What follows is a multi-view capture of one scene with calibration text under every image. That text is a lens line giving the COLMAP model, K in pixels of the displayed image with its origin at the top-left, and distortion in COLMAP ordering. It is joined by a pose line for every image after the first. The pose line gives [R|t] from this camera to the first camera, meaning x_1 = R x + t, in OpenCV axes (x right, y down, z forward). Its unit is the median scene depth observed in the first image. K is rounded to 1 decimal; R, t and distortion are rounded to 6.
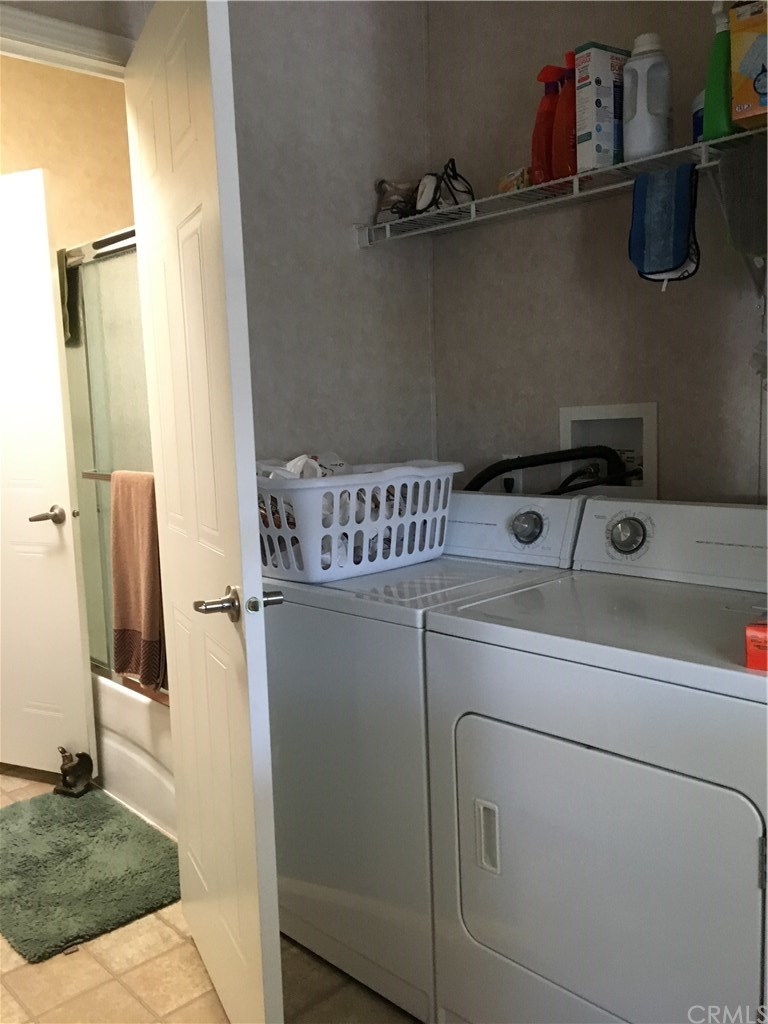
lens RADIAL K [[871.7, 0, 384.0], [0, 871.7, 512.0], [0, 0, 1]] dist [0.040035, -0.005206]
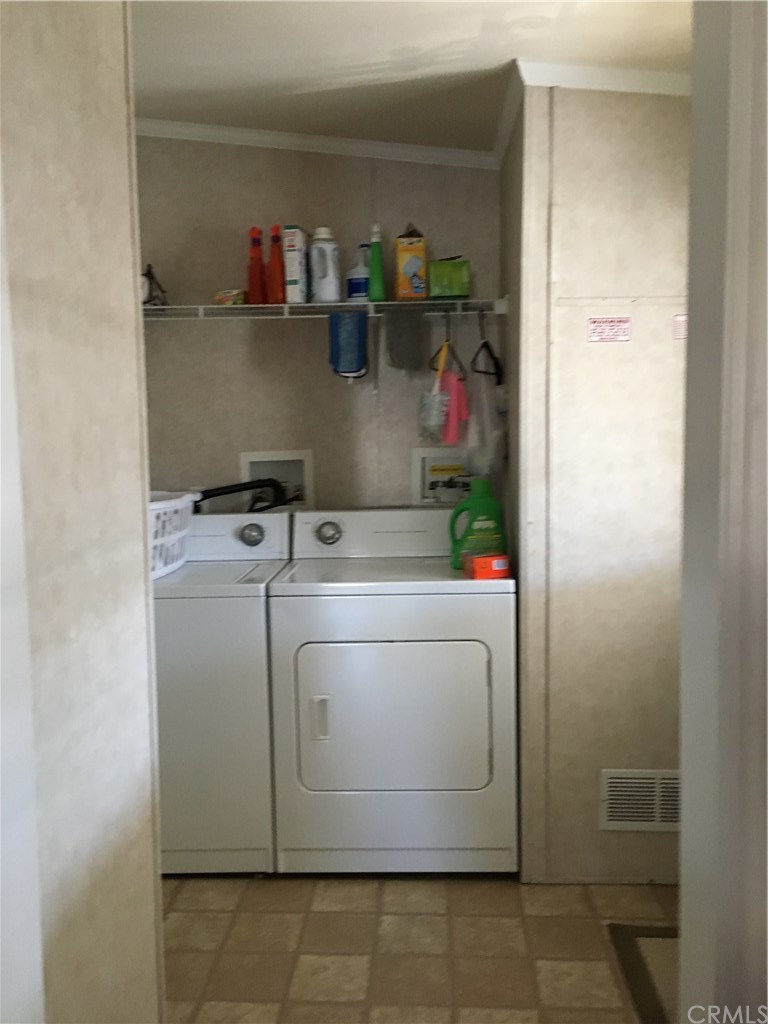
lens RADIAL K [[871.7, 0, 384.0], [0, 871.7, 512.0], [0, 0, 1]] dist [0.040035, -0.005206]
pose [[0.734285, -0.037385, 0.677811, -0.717330], [0.074211, 0.996919, -0.025409, 0.036058], [-0.674773, 0.068959, 0.734797, -0.230214]]
